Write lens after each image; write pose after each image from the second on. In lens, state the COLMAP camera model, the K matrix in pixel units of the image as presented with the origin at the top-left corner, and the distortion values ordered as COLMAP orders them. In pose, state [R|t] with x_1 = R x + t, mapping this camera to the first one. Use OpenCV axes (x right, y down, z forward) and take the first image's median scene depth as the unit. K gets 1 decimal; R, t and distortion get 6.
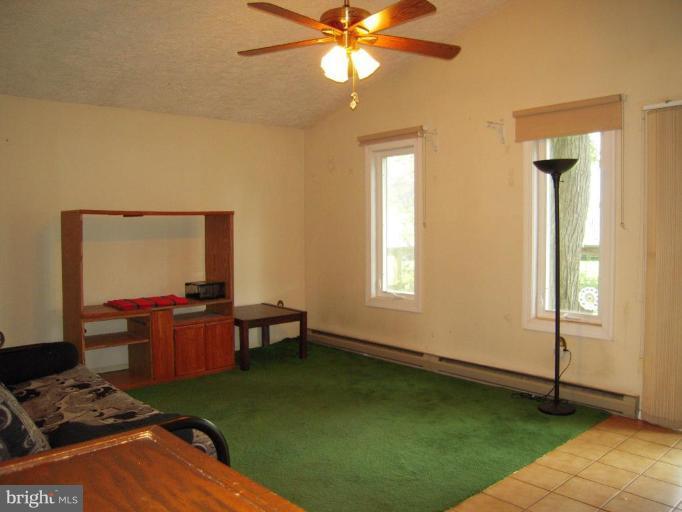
lens RADIAL K [[567.5, 0, 344.2], [0, 567.5, 255.1], [0, 0, 1]] dist [-0.082471, -0.002073]
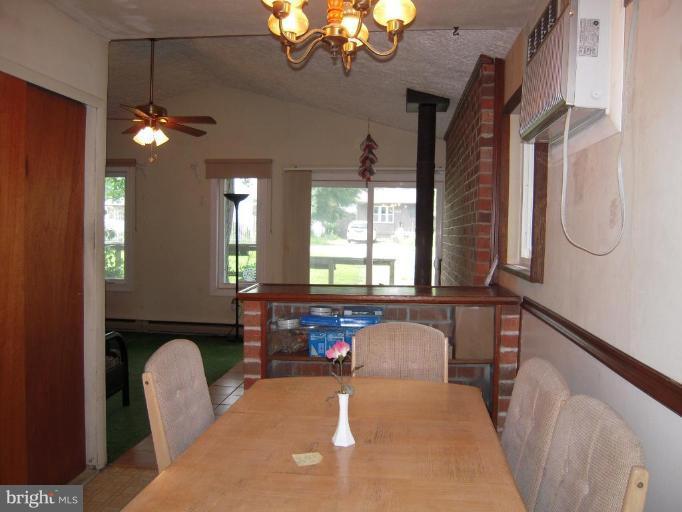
lens RADIAL K [[567.5, 0, 339.4], [0, 567.5, 256.5], [0, 0, 1]] dist [-0.082471, -0.002073]
pose [[0.747866, -0.009990, 0.663775, -0.476423], [0.009469, 0.999946, 0.004381, 0.016451], [-0.663783, 0.003009, 0.747920, -0.448784]]
